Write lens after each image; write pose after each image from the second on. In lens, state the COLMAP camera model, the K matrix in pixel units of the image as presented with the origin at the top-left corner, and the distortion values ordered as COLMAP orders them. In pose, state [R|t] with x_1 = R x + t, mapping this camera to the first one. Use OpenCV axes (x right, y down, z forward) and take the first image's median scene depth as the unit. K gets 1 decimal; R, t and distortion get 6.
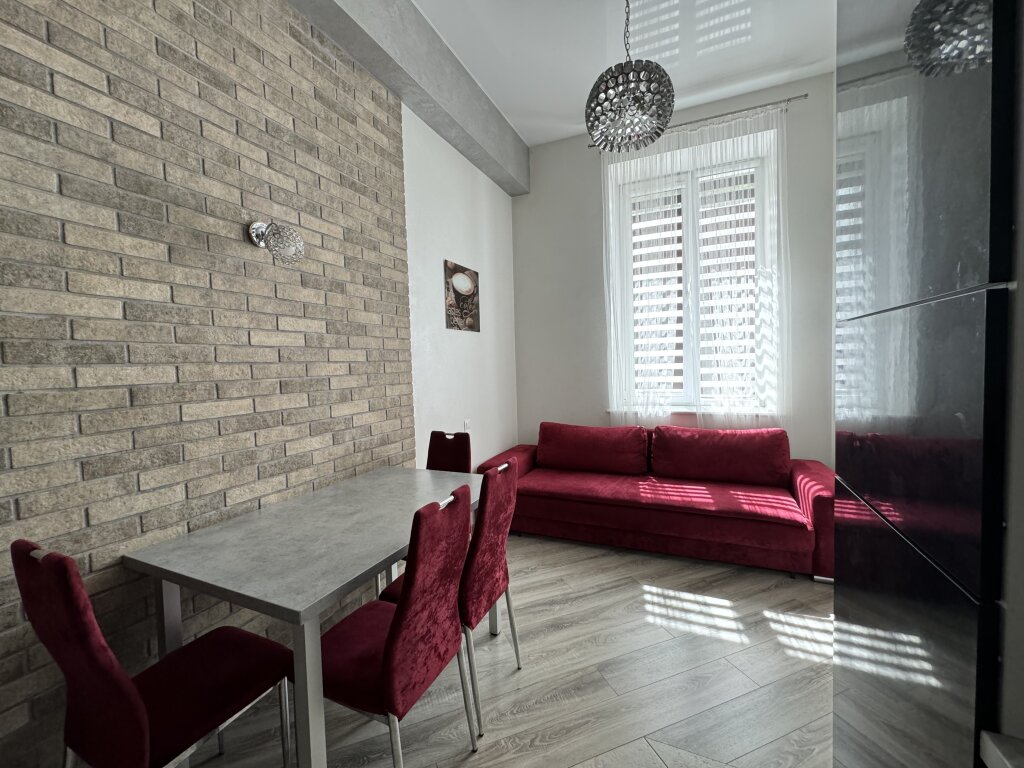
lens RADIAL K [[409.1, 0, 504.9], [0, 409.1, 384.1], [0, 0, 1]] dist [-0.001707, 0.000441]
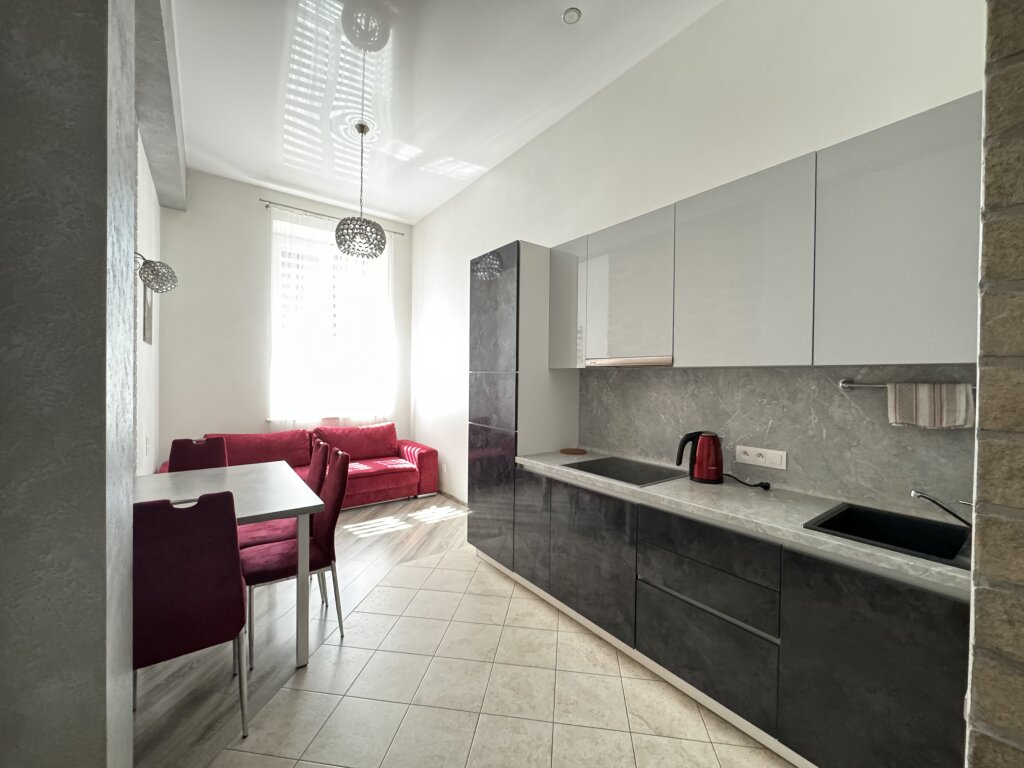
lens RADIAL K [[409.1, 0, 511.9], [0, 409.1, 380.6], [0, 0, 1]] dist [-0.001707, 0.000441]
pose [[0.470928, 0.030896, 0.881631, -0.748031], [0.015716, 0.998934, -0.043402, 0.021740], [-0.882032, 0.034294, 0.469940, -0.307907]]
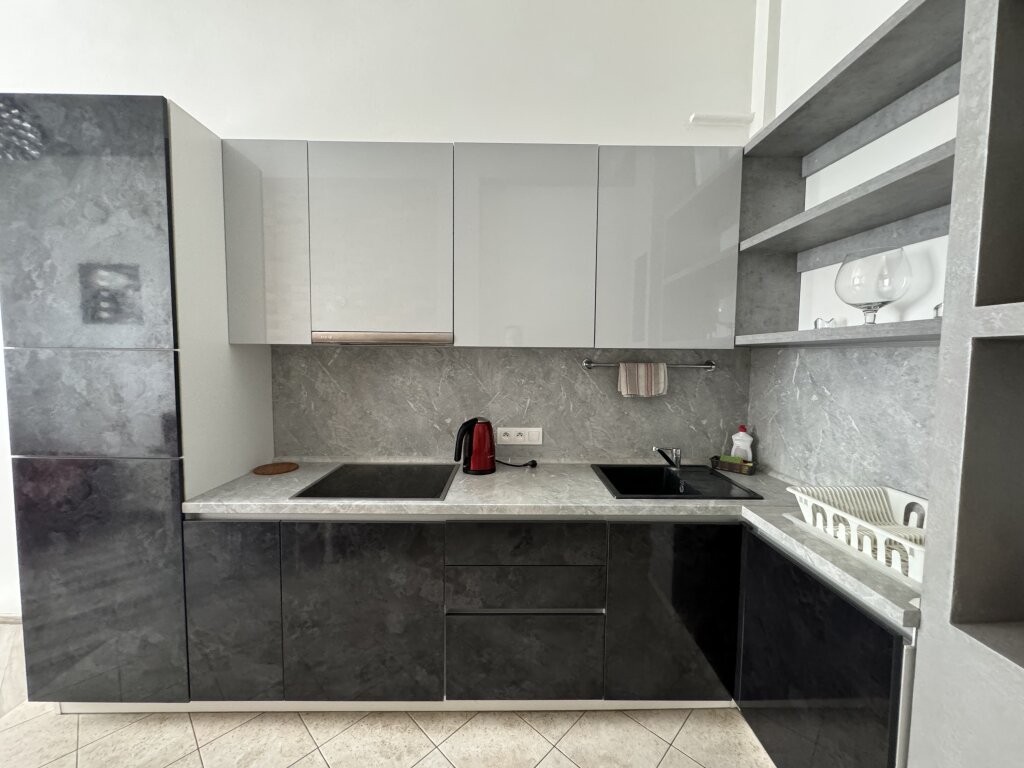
lens RADIAL K [[409.1, 0, 515.4], [0, 409.1, 381.0], [0, 0, 1]] dist [-0.001707, 0.000441]
pose [[-0.435413, -0.027556, 0.899809, -0.521861], [0.048626, 0.997352, 0.054073, -0.012441], [-0.898917, 0.067298, -0.432920, 0.019905]]
